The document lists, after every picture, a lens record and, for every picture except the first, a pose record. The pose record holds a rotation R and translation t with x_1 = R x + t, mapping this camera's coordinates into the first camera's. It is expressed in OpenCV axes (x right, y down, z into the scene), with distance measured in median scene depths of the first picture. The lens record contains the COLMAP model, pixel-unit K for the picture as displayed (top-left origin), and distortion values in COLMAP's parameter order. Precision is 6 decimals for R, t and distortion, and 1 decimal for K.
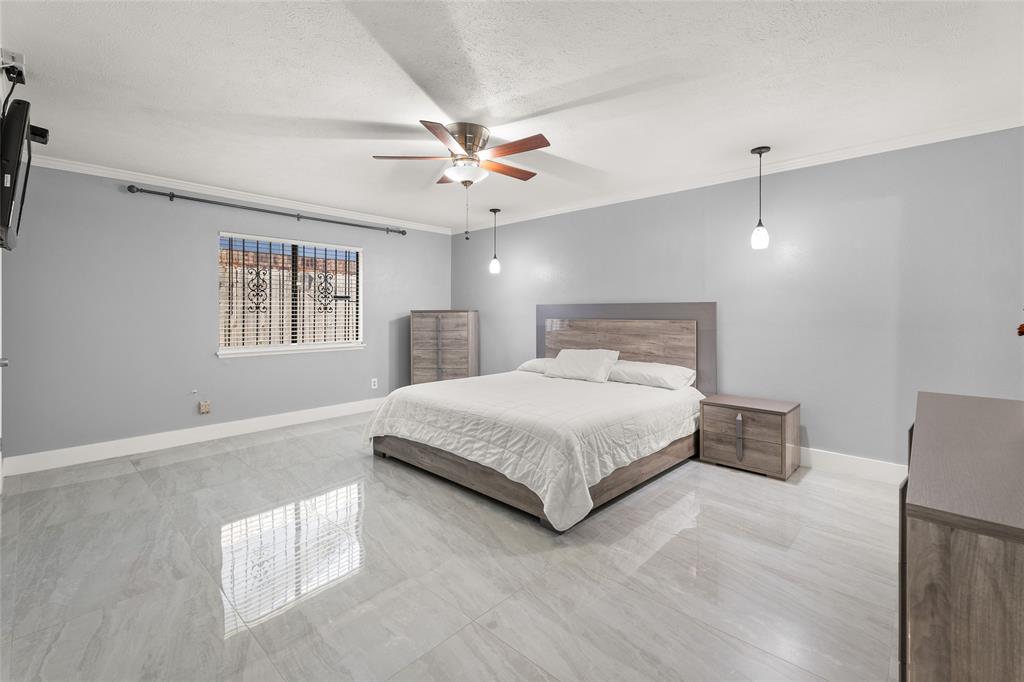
lens RADIAL K [[444.5, 0, 526.5], [0, 444.5, 323.9], [0, 0, 1]] dist [0.017050, -0.000200]
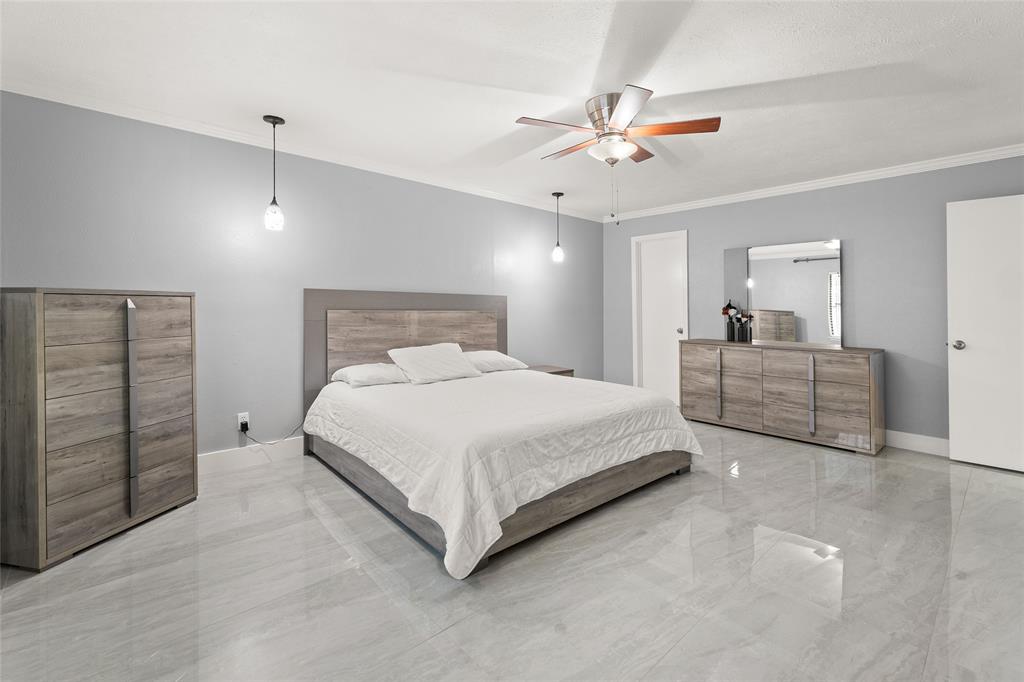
lens RADIAL K [[444.5, 0, 526.4], [0, 444.5, 304.4], [0, 0, 1]] dist [0.017050, -0.000200]
pose [[0.091295, 0.007126, 0.995798, -0.695158], [0.010406, 0.999913, -0.008109, -0.012526], [-0.995769, 0.011102, 0.091213, 0.721534]]
